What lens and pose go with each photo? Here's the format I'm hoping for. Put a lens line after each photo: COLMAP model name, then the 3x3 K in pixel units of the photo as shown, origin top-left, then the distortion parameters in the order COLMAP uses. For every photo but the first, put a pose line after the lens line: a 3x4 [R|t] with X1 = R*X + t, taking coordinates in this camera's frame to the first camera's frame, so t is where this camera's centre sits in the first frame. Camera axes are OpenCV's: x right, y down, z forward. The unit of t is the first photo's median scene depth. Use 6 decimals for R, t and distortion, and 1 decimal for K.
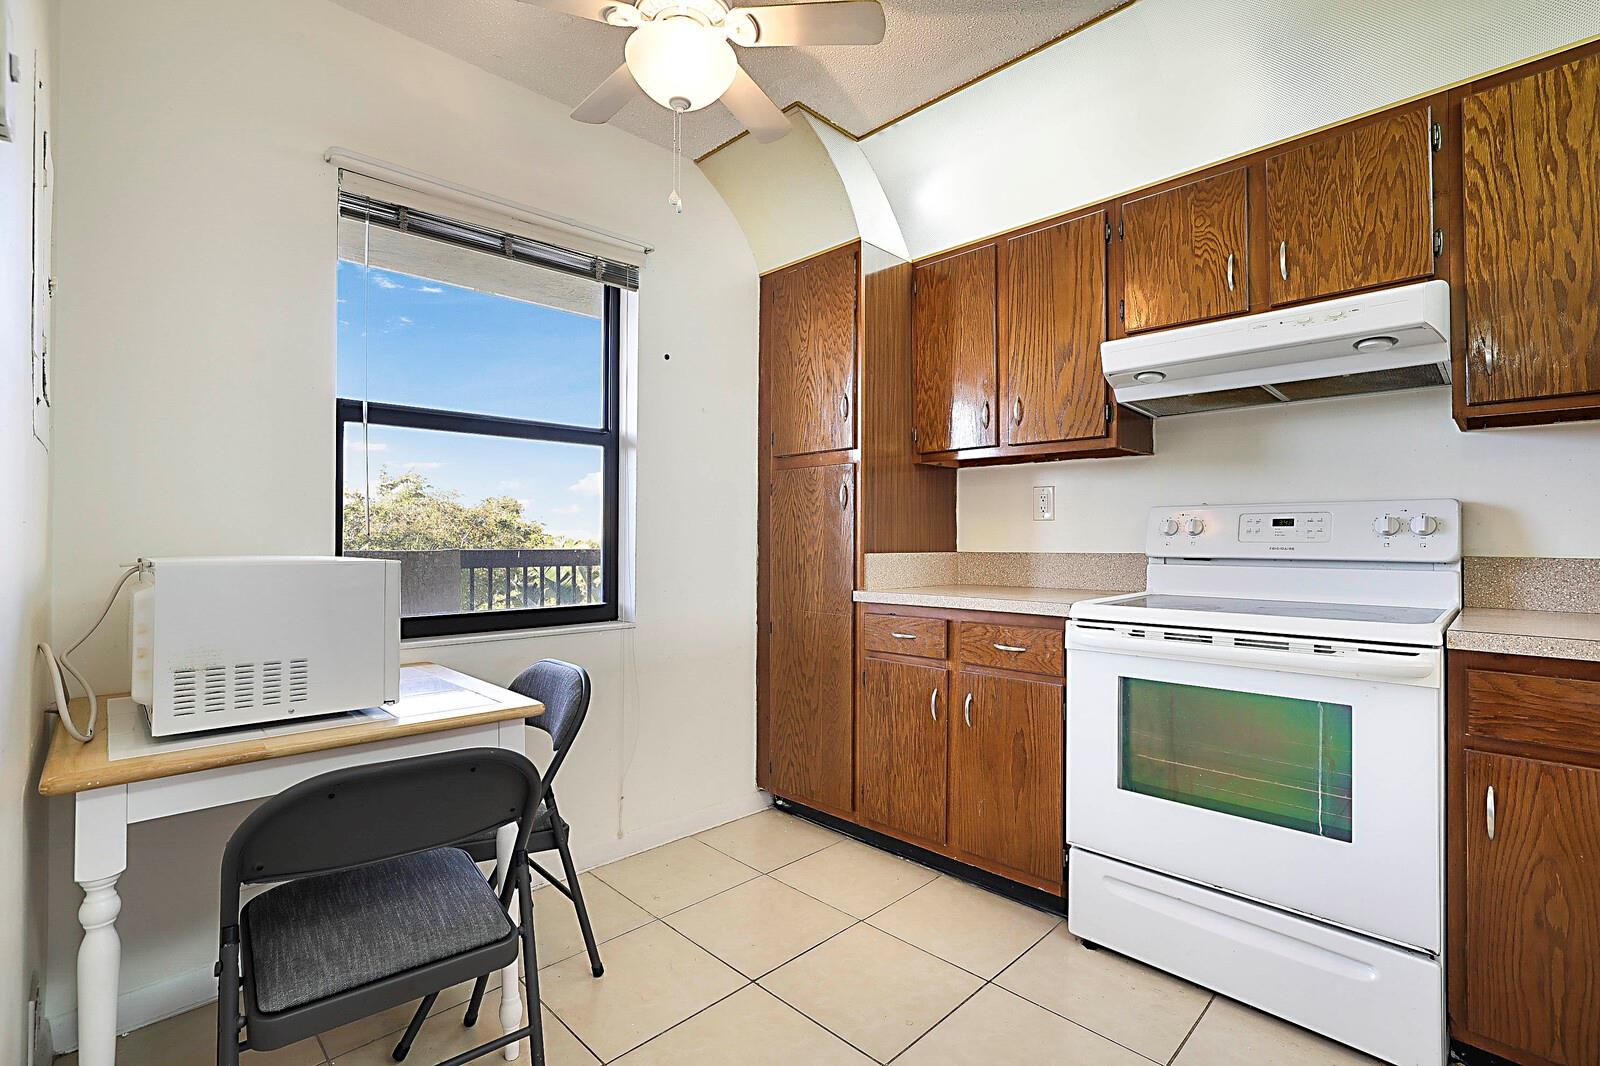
lens RADIAL K [[739.1, 0, 794.3], [0, 739.1, 534.8], [0, 0, 1]] dist [-0.001296, -0.000079]
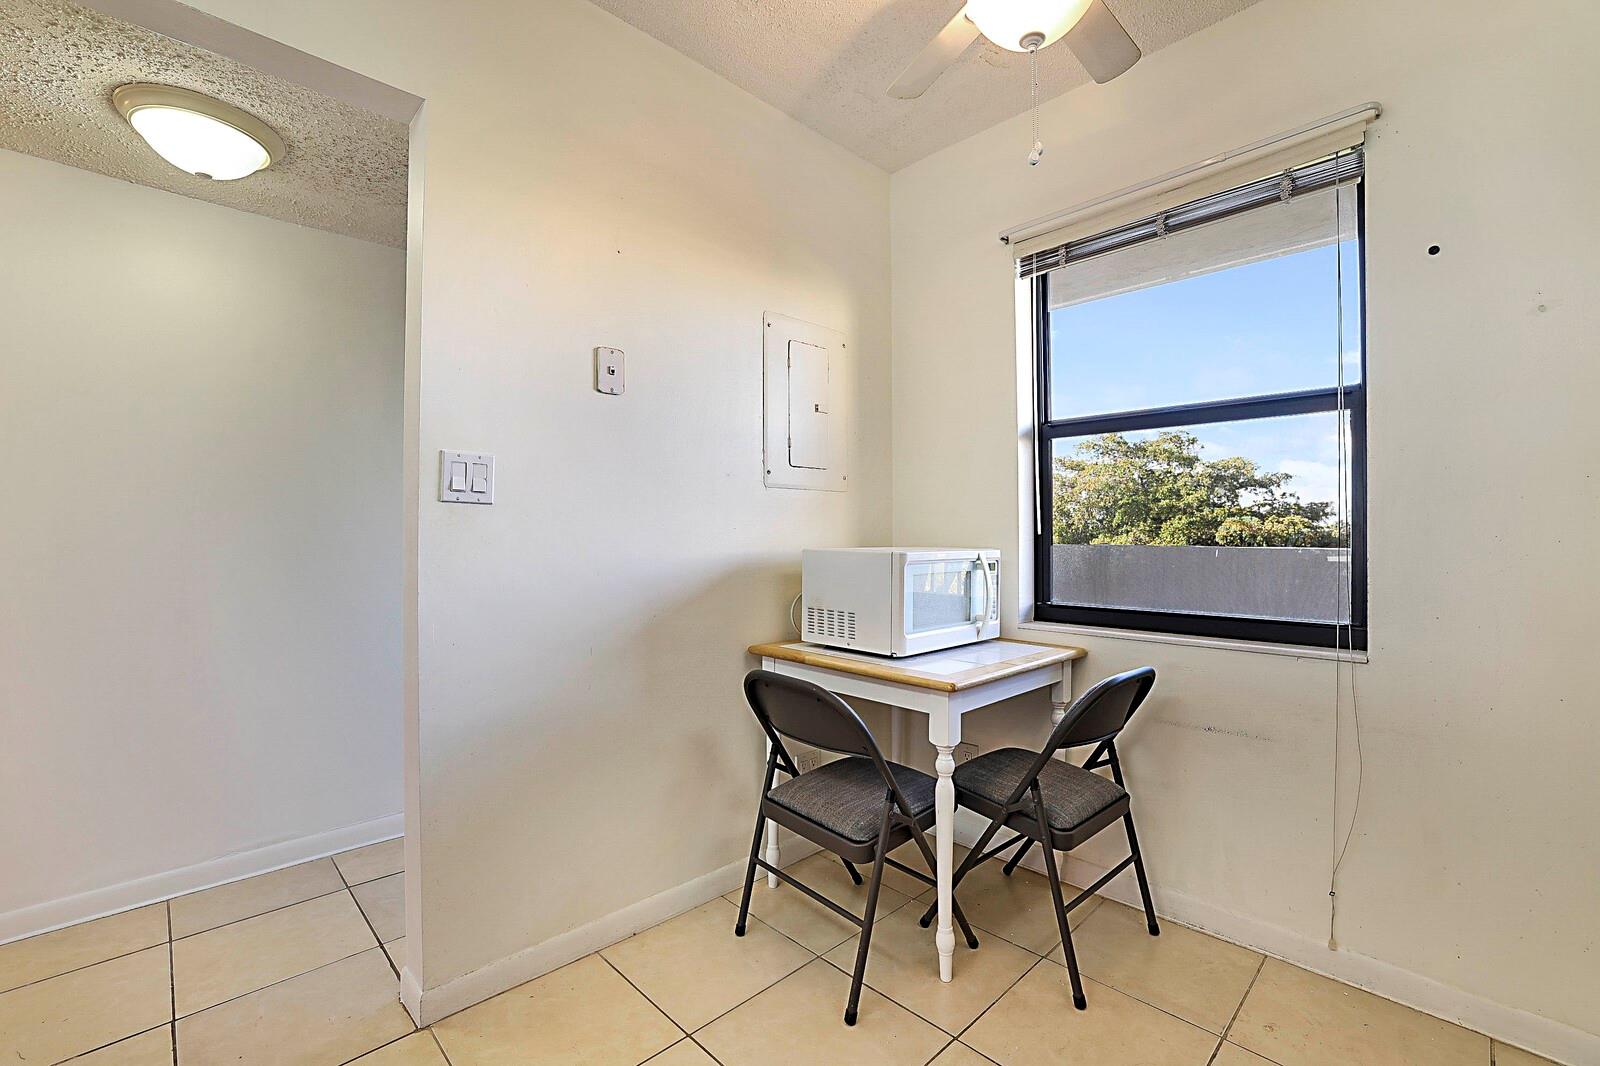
lens RADIAL K [[693.1, 0, 794.6], [0, 693.1, 534.1], [0, 0, 1]] dist [-0.023969, 0.001076]
pose [[-0.004507, -0.017345, -0.999839, 0.644817], [0.006055, 0.999831, -0.017372, 0.022864], [0.999972, -0.006132, -0.004401, 0.709706]]
